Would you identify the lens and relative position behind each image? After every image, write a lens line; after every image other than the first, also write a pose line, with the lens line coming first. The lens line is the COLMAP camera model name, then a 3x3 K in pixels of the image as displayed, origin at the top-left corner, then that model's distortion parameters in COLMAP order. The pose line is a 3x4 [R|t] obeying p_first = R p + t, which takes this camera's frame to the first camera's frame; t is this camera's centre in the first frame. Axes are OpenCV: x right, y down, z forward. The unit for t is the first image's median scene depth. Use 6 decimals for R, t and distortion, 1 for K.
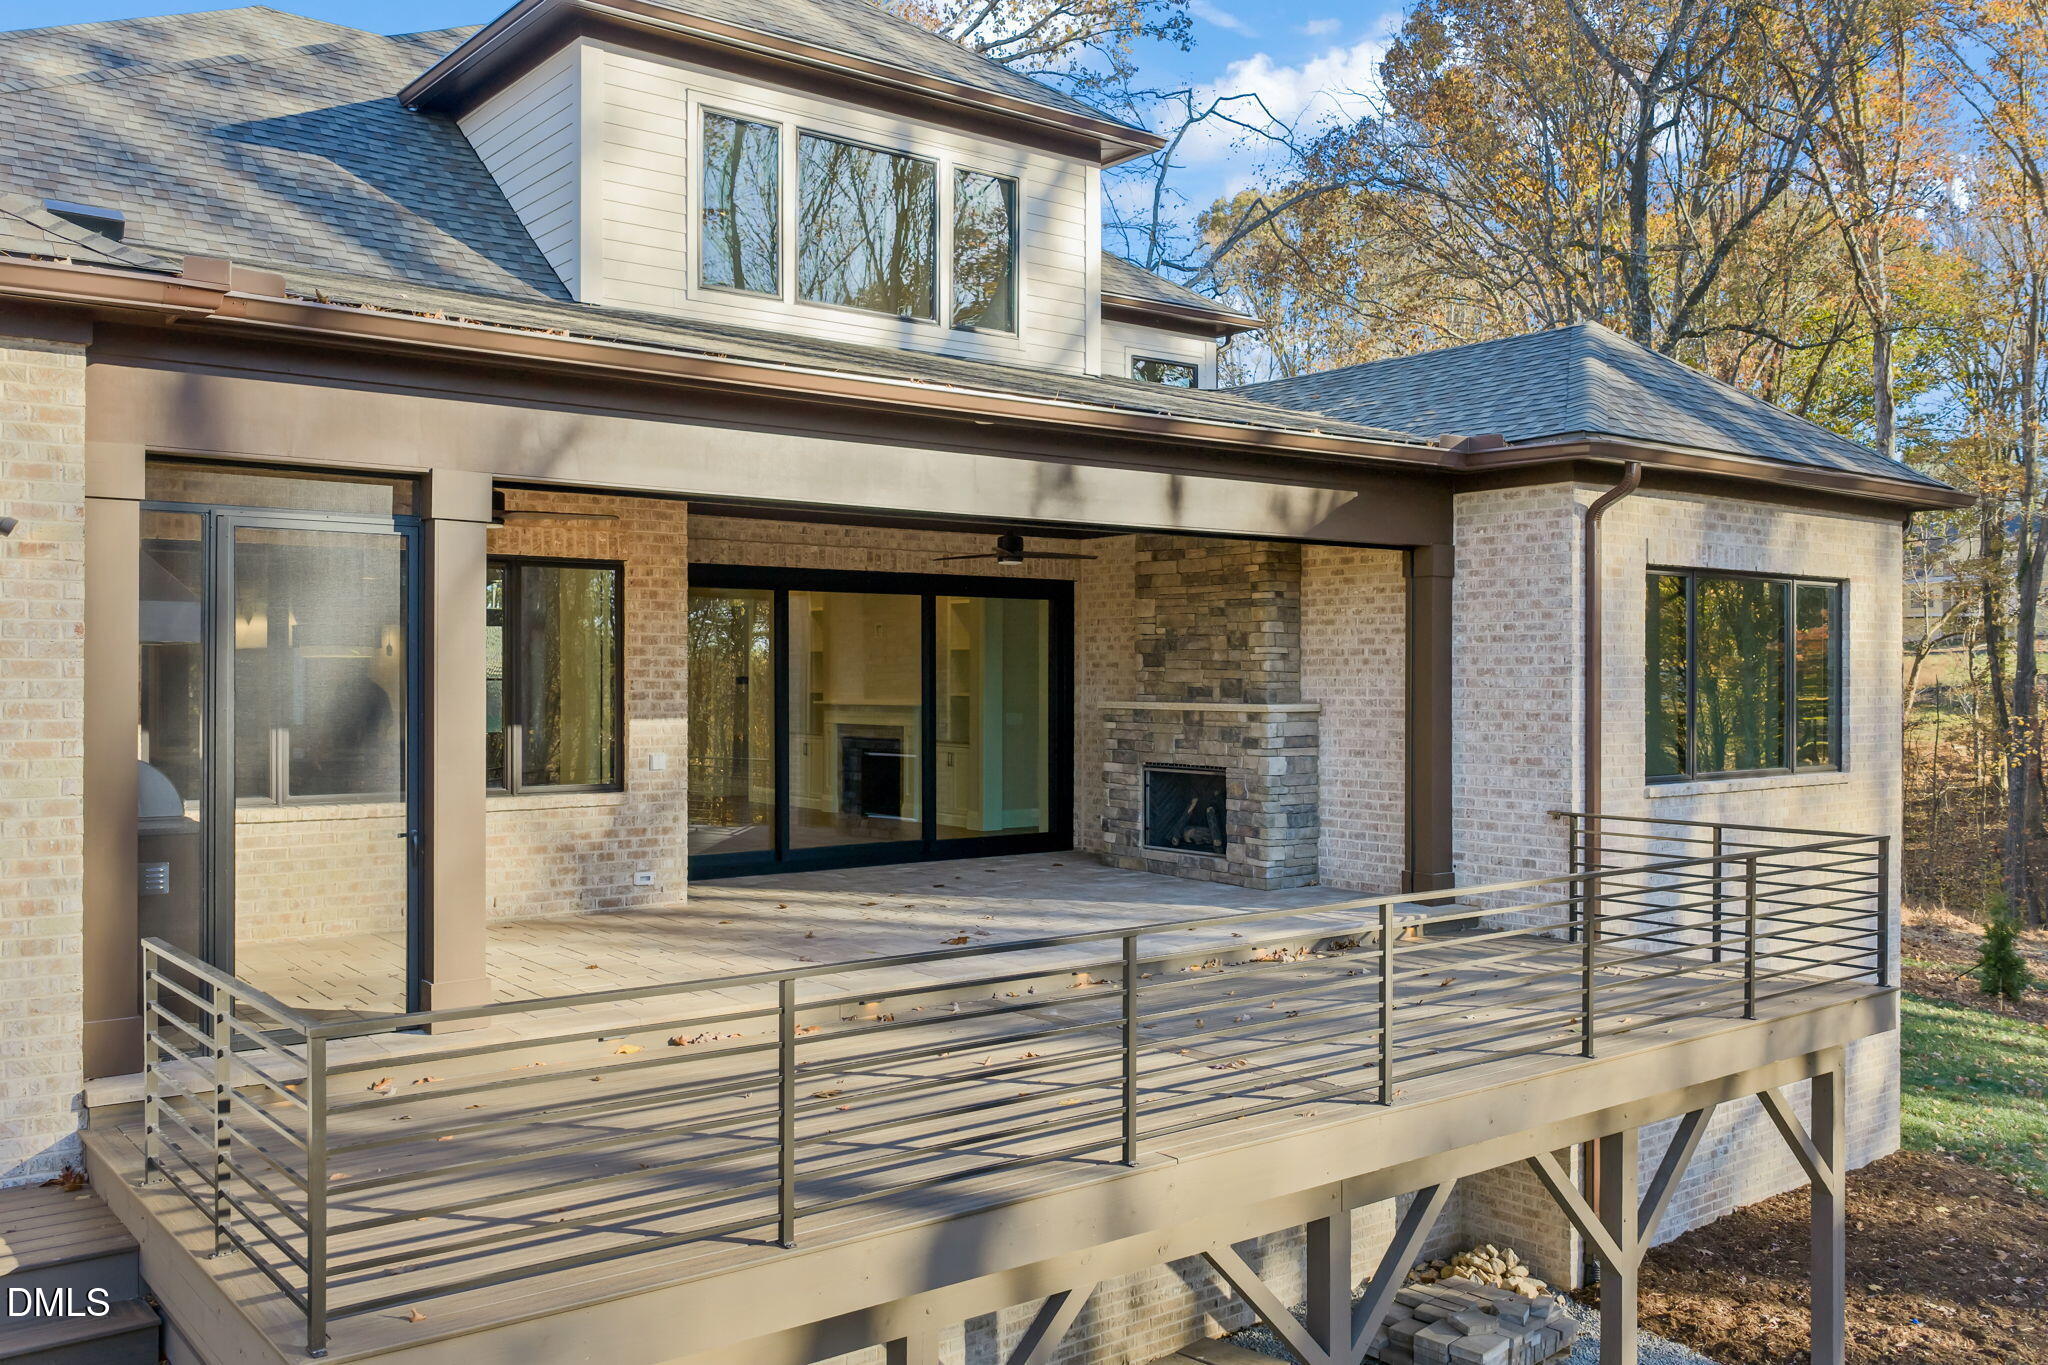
lens RADIAL K [[1720.3, 0, 1024.8], [0, 1720.3, 668.8], [0, 0, 1]] dist [0.015046, 0.004991]
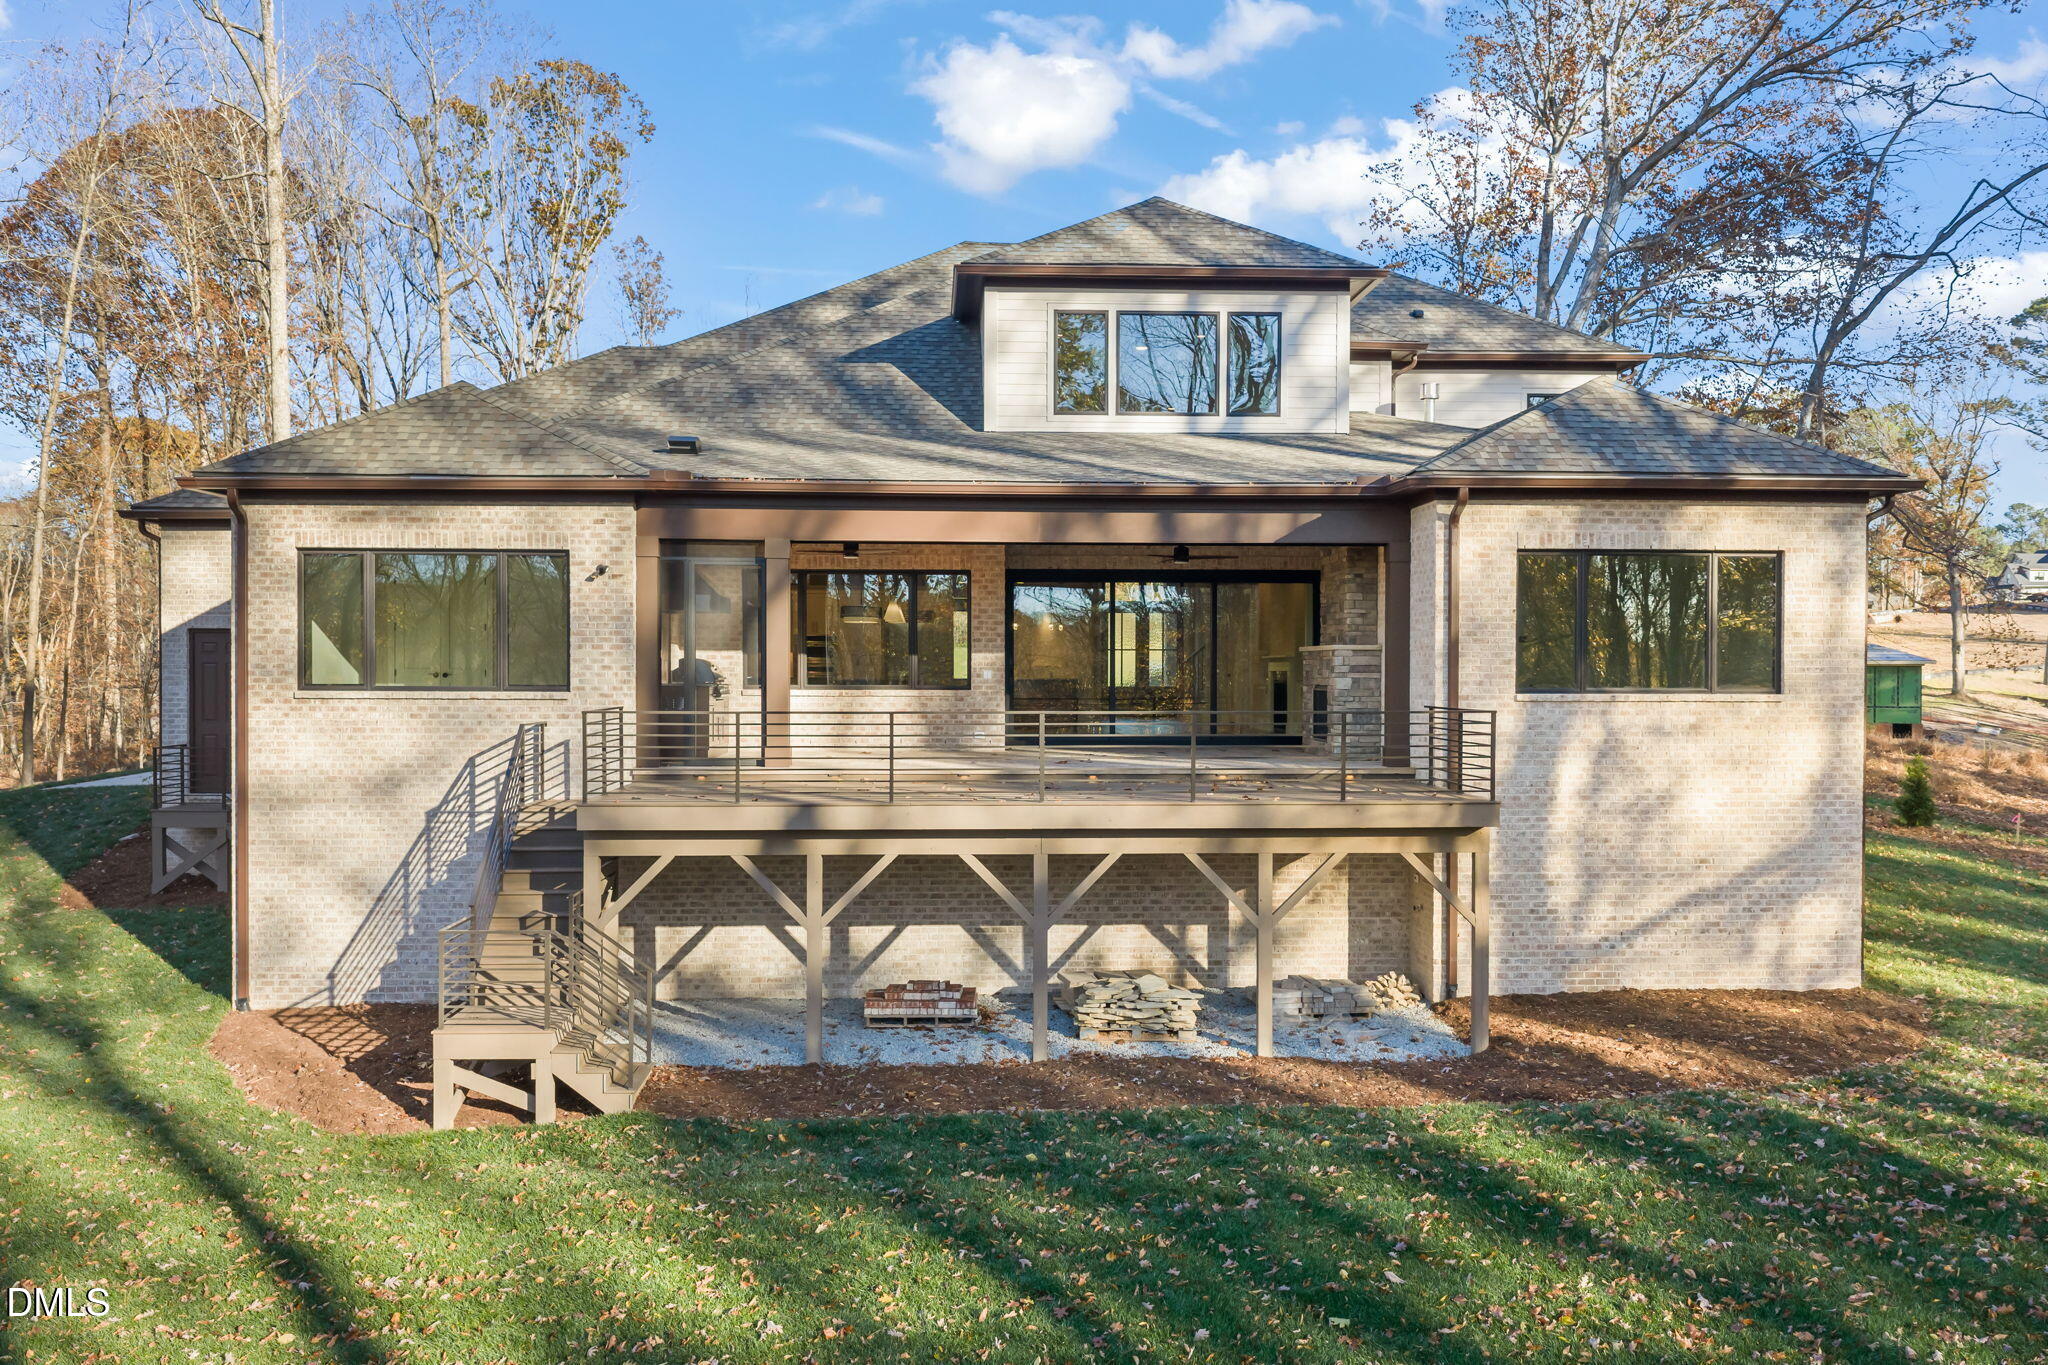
lens RADIAL K [[1720.3, 0, 1024.9], [0, 1720.3, 689.6], [0, 0, 1]] dist [0.015046, 0.004991]
pose [[0.810407, 0.006839, -0.585827, 0.861796], [-0.000364, 0.999938, 0.011170, 0.045388], [0.585867, -0.008839, 0.810359, -0.477384]]
